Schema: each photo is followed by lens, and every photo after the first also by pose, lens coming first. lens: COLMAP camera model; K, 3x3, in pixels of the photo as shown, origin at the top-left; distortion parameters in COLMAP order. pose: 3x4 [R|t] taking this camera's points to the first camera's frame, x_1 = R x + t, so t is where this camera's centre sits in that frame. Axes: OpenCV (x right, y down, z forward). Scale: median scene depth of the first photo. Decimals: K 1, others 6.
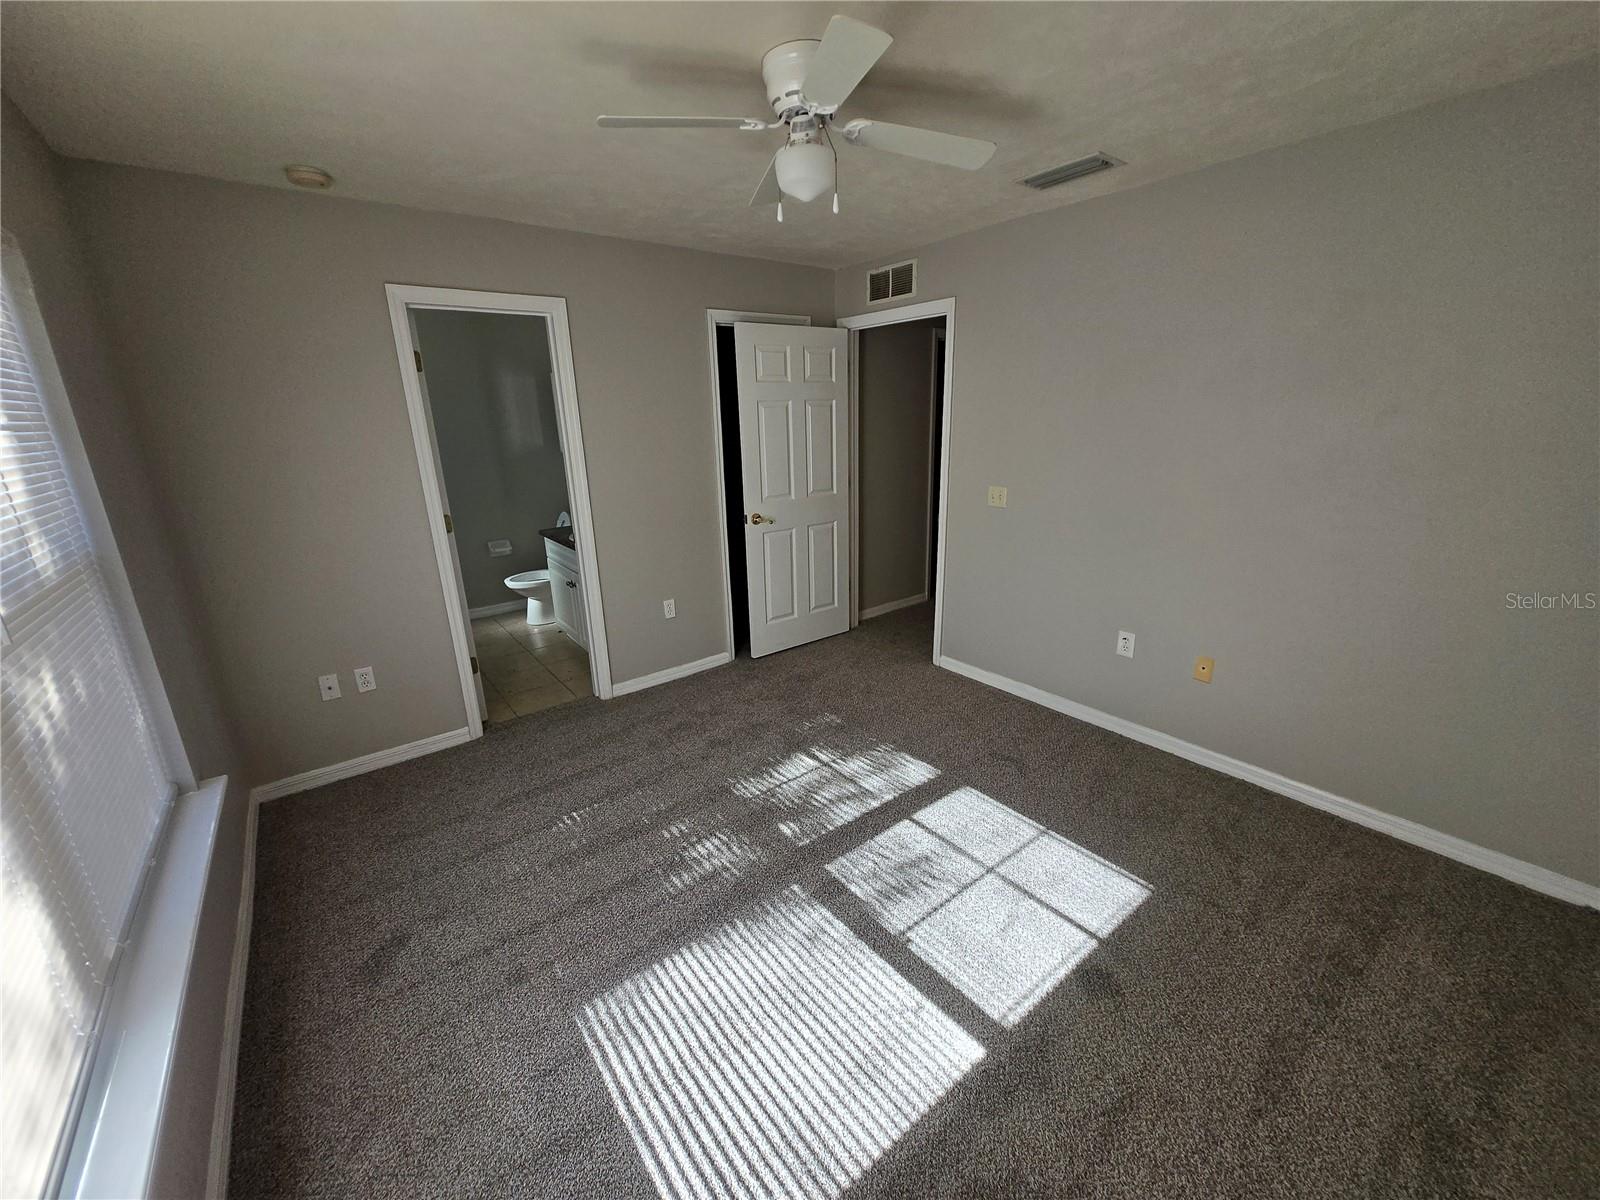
lens RADIAL K [[629.8, 0, 801.3], [0, 629.8, 590.9], [0, 0, 1]] dist [0.003441, -0.000537]
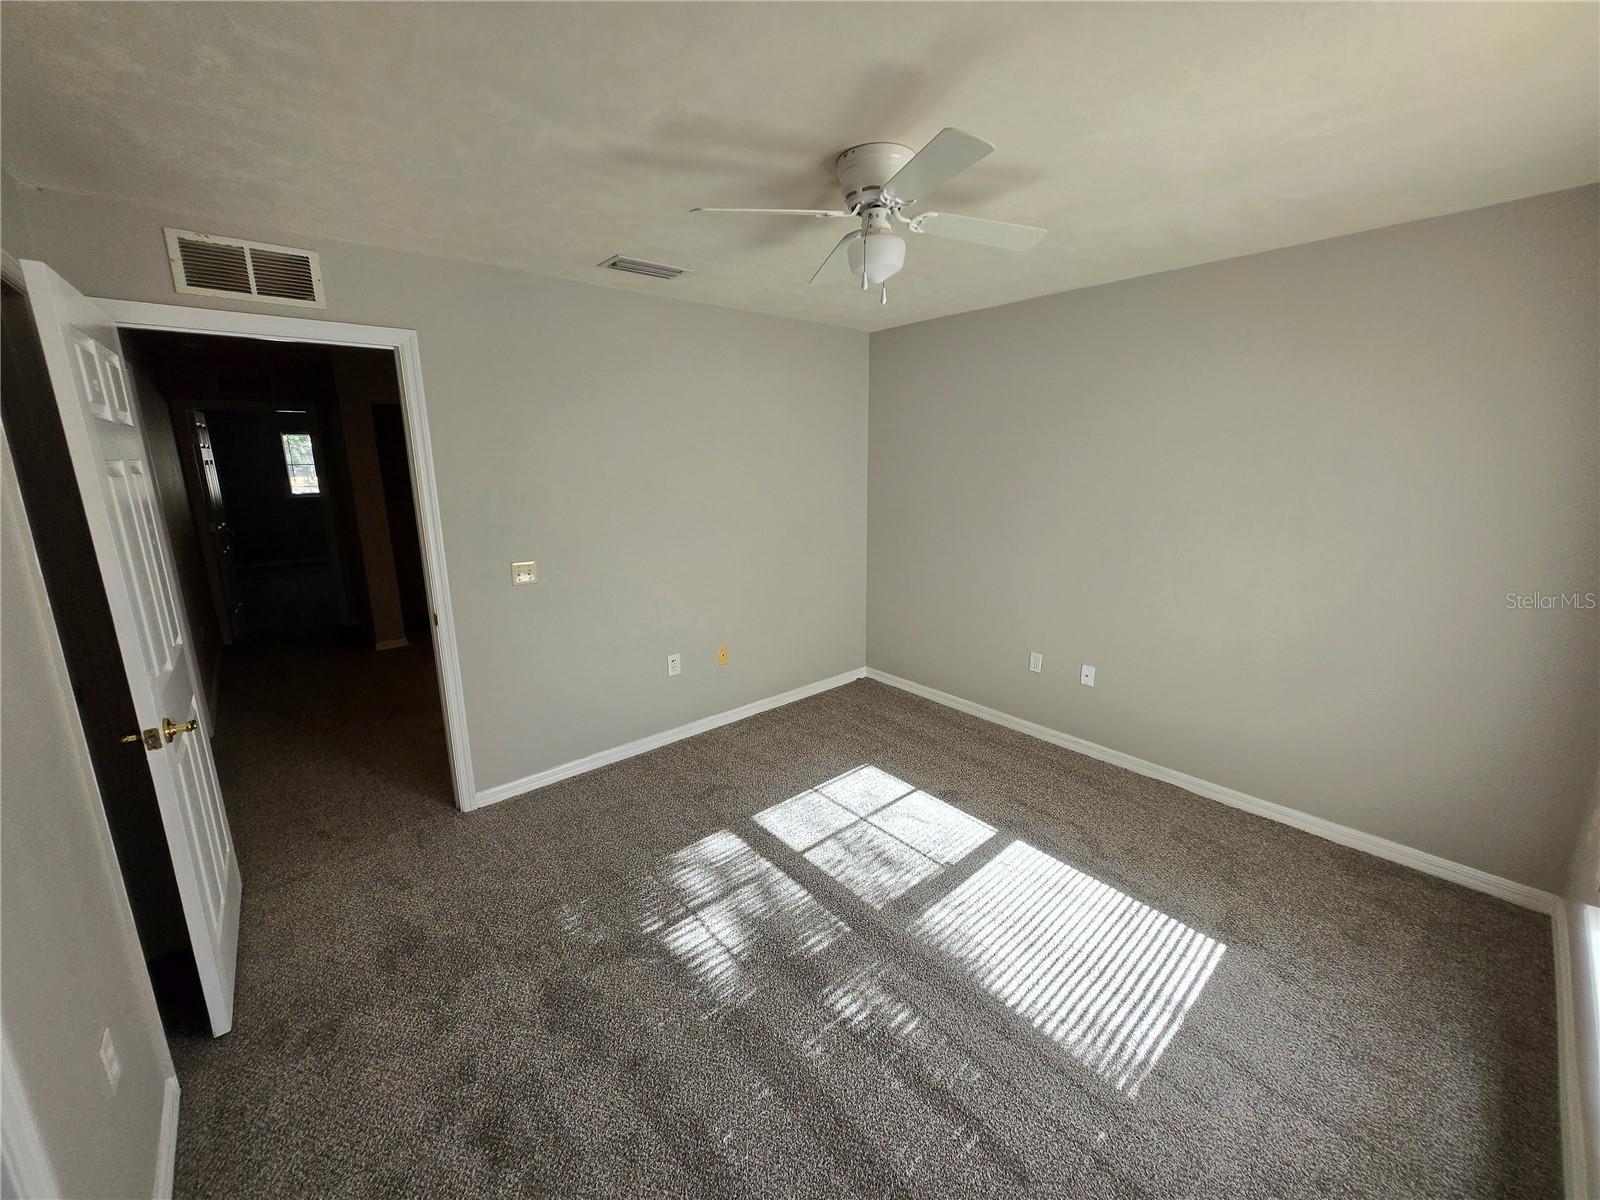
lens RADIAL K [[629.8, 0, 801.3], [0, 629.8, 590.9], [0, 0, 1]] dist [0.003441, -0.000537]
pose [[-0.053252, -0.185019, 0.981291, -0.783694], [0.289350, 0.937668, 0.192497, -0.251693], [-0.955741, 0.294188, 0.003603, 0.876195]]
